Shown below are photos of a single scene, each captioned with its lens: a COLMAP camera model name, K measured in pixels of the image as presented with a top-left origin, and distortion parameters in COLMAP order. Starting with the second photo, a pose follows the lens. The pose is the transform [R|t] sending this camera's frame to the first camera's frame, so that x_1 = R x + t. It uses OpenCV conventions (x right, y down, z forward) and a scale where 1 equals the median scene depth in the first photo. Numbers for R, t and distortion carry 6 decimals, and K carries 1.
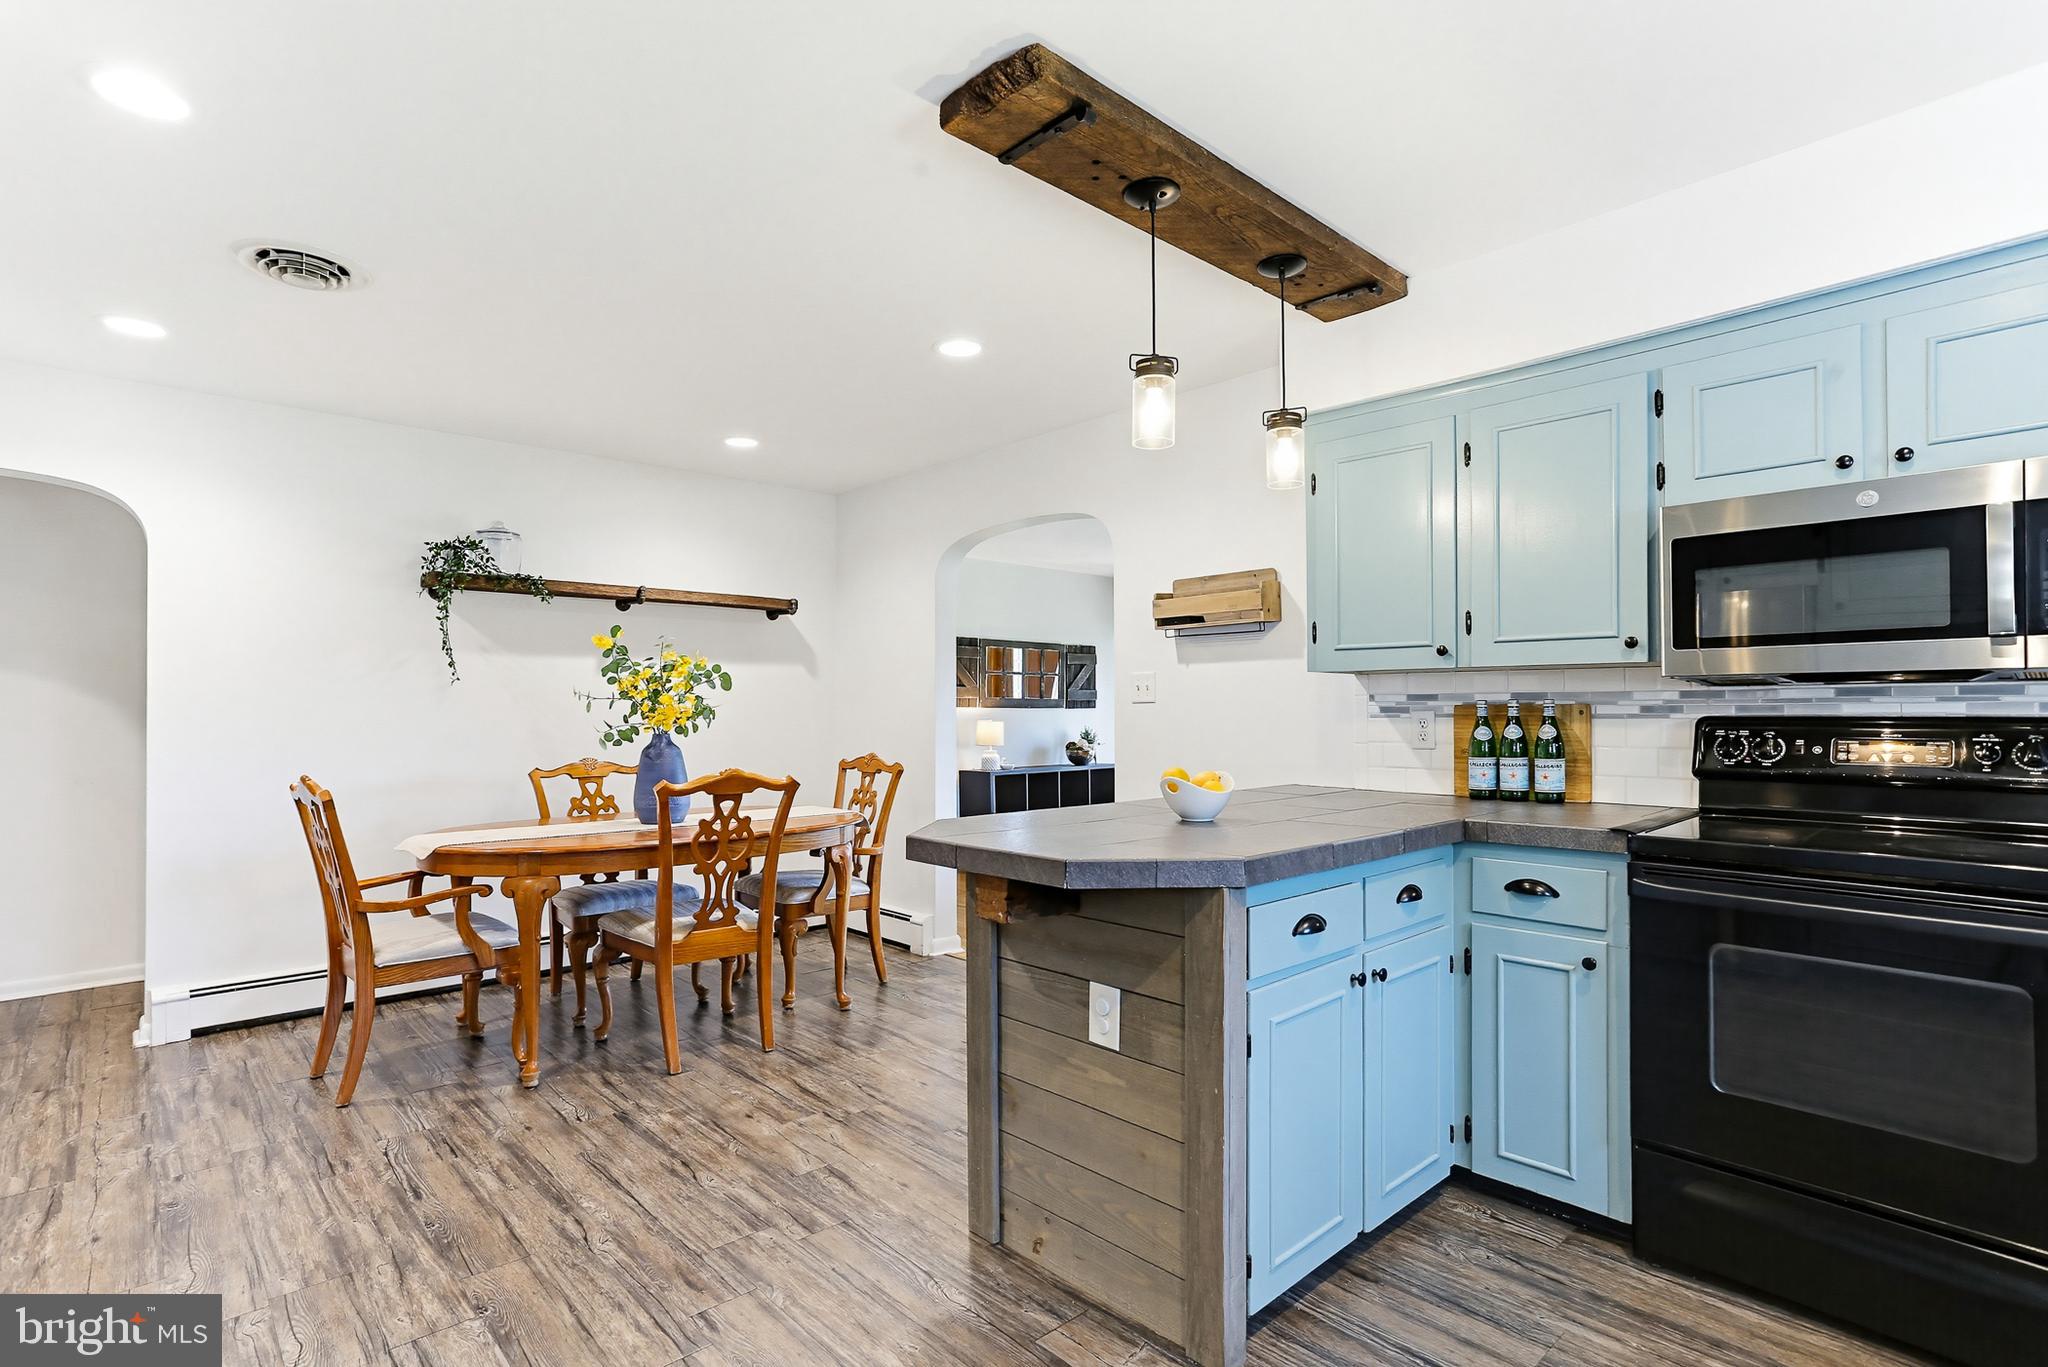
lens RADIAL K [[1017.7, 0, 1024.8], [0, 1017.7, 707.9], [0, 0, 1]] dist [-0.018888, 0.000896]
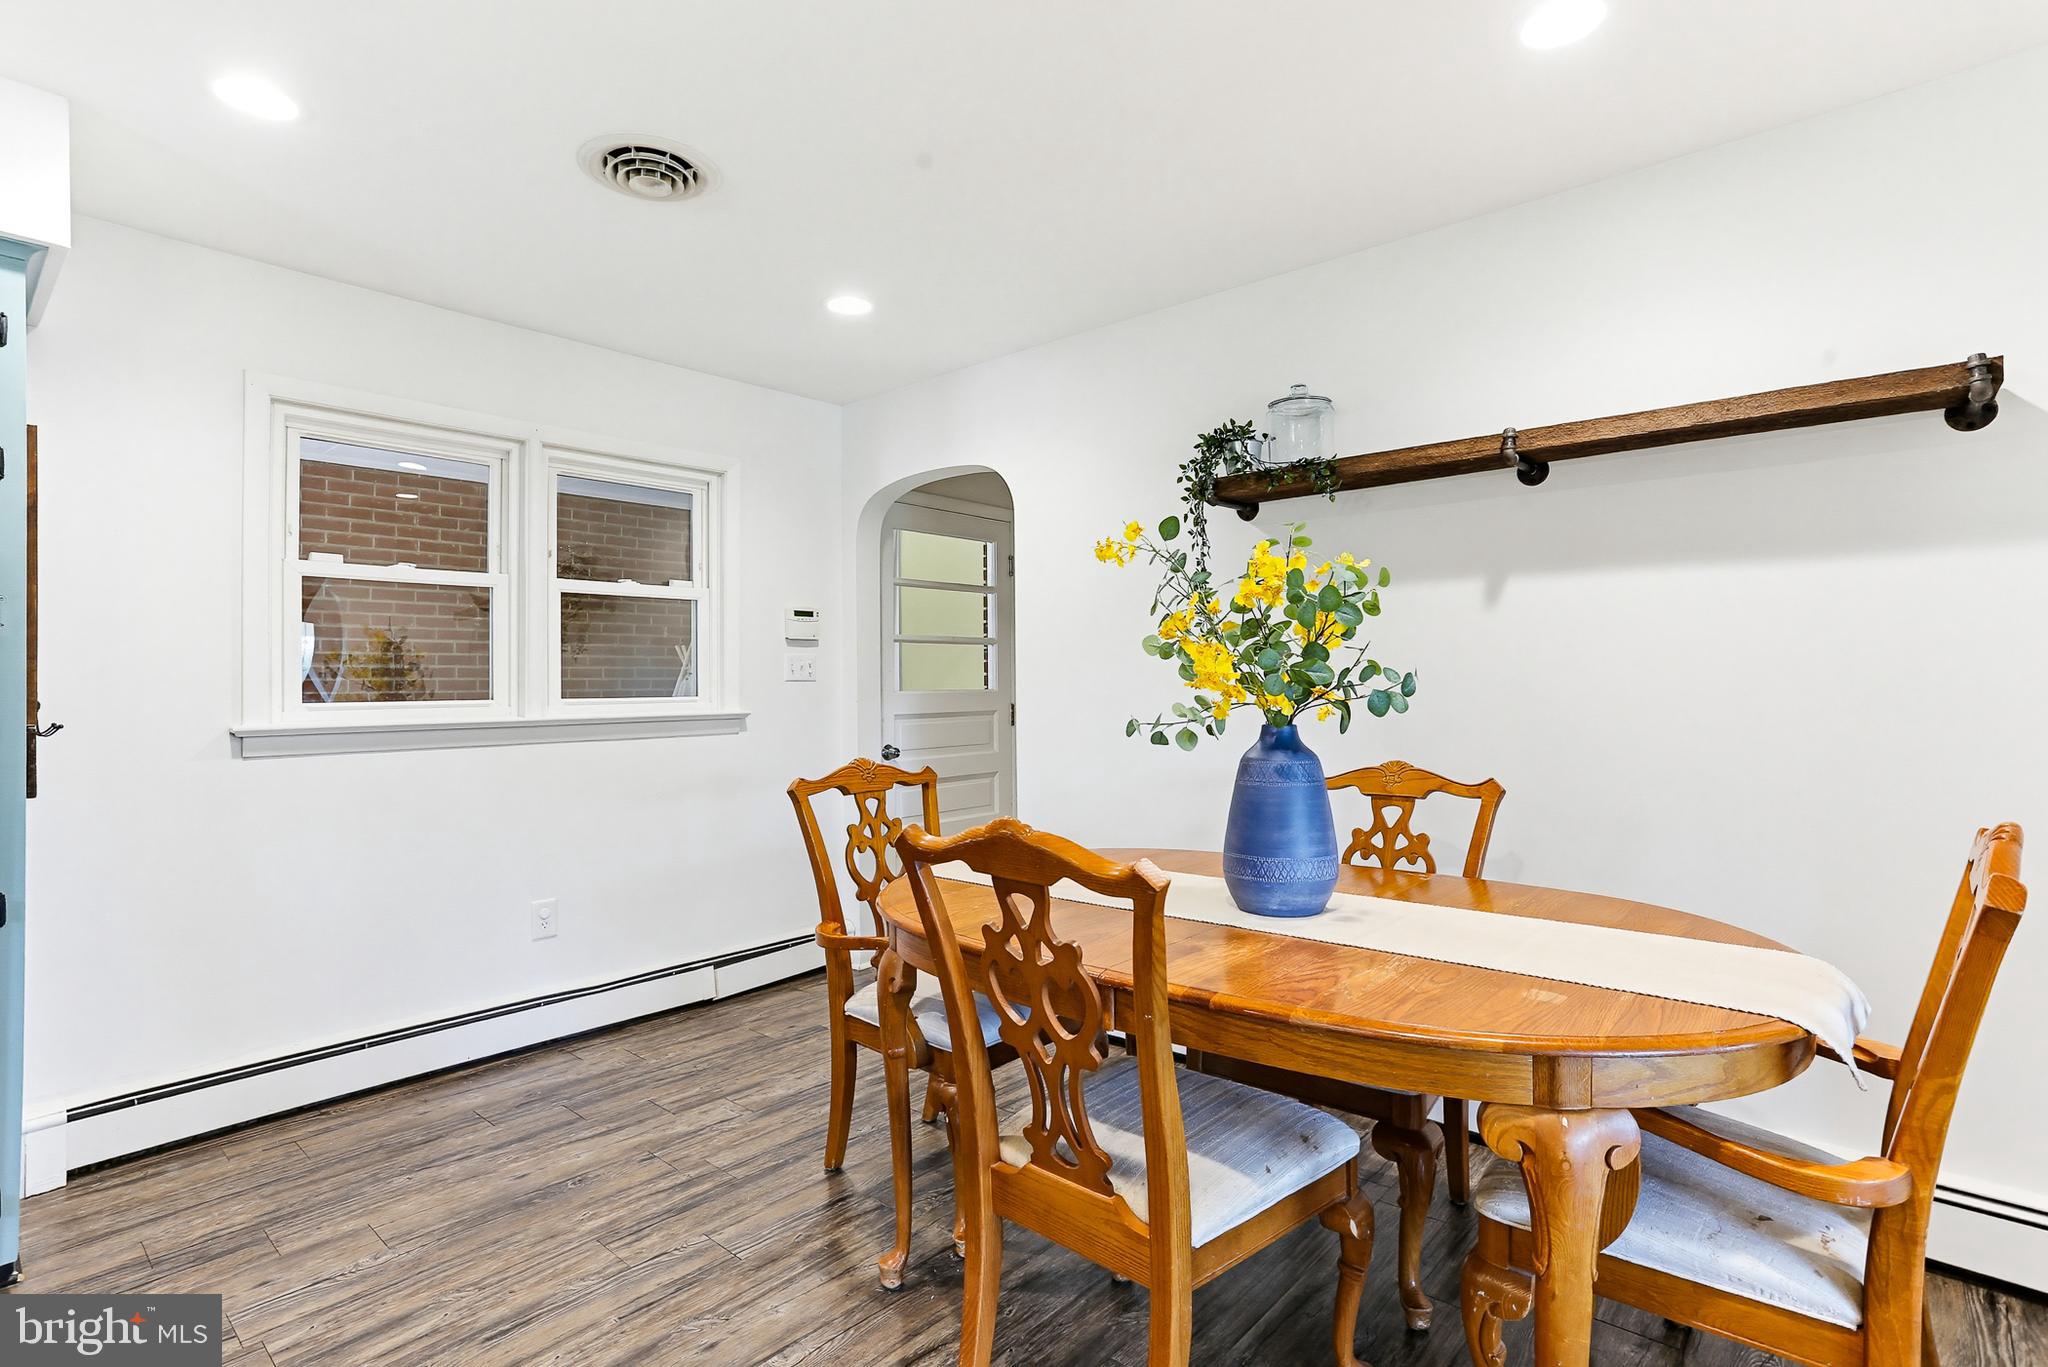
lens RADIAL K [[990.3, 0, 1024.0], [0, 990.3, 683.5], [0, 0, 1]] dist [-0.017997, 0.001031]
pose [[0.105615, 0.003533, -0.994401, 0.137999], [0.009017, 0.999949, 0.004511, 0.003725], [0.994366, -0.009443, 0.105578, 1.181896]]
